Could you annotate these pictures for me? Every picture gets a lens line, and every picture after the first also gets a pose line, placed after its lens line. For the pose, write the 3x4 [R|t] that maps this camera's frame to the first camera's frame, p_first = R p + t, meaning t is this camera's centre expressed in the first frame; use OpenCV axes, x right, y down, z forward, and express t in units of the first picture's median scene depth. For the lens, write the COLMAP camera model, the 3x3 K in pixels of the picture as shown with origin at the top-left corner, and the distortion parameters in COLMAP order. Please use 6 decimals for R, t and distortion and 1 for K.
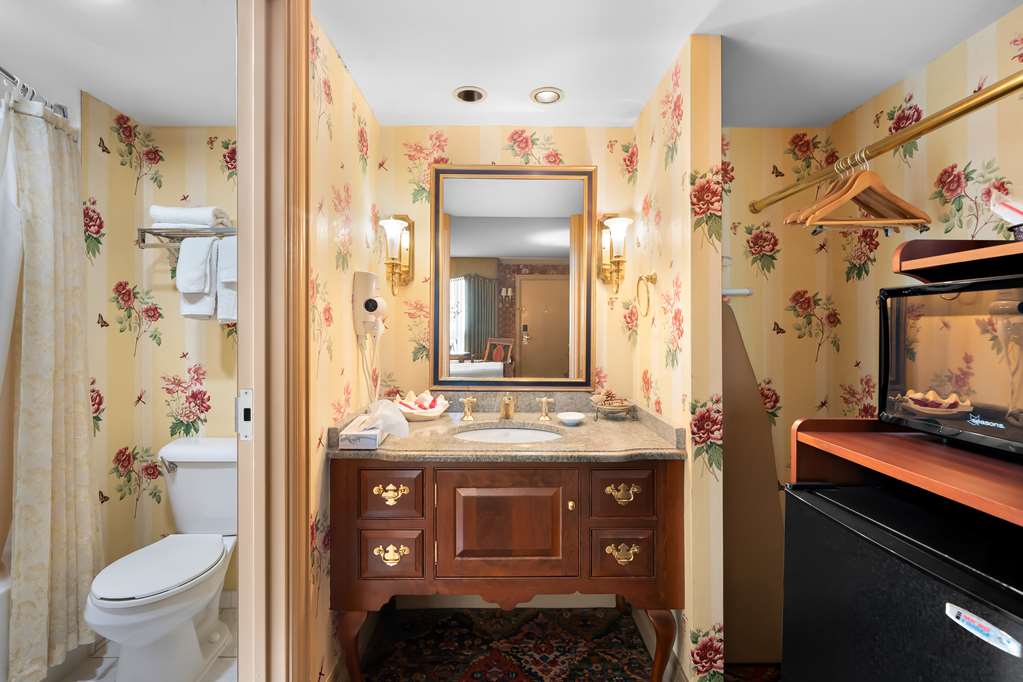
lens RADIAL K [[479.6, 0, 504.1], [0, 479.6, 335.6], [0, 0, 1]] dist [-0.000887, 0.000389]
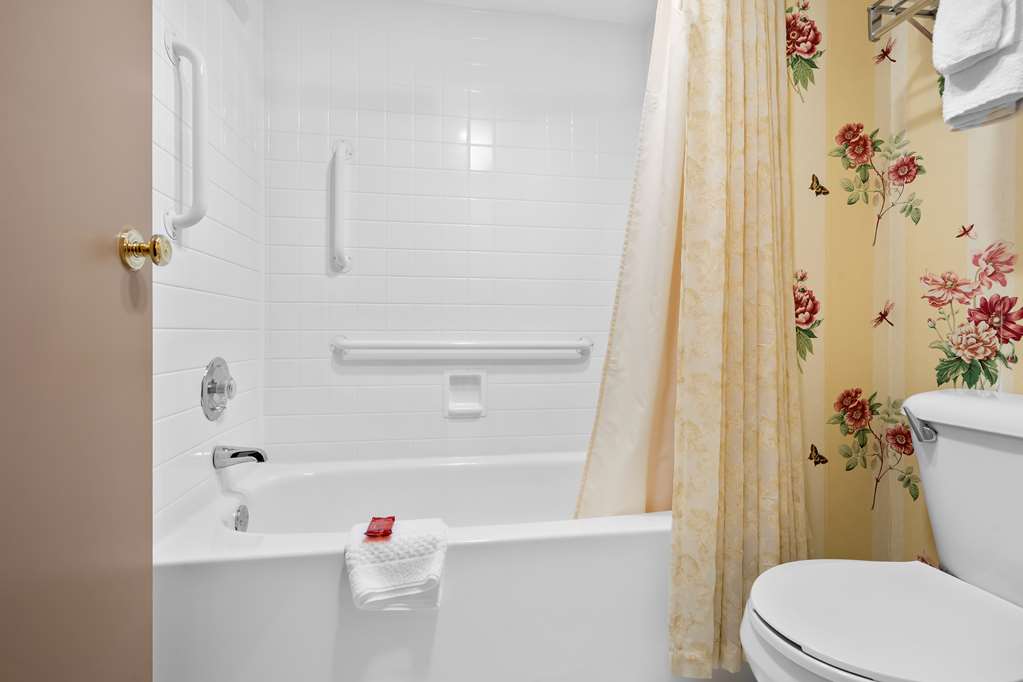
lens RADIAL K [[479.6, 0, 504.1], [0, 479.6, 335.6], [0, 0, 1]] dist [-0.000887, 0.000389]
pose [[0.145174, 0.002130, -0.989404, -0.230638], [-0.005143, 0.999986, 0.001399, 0.159527], [0.989393, 0.004886, 0.145183, 0.440241]]
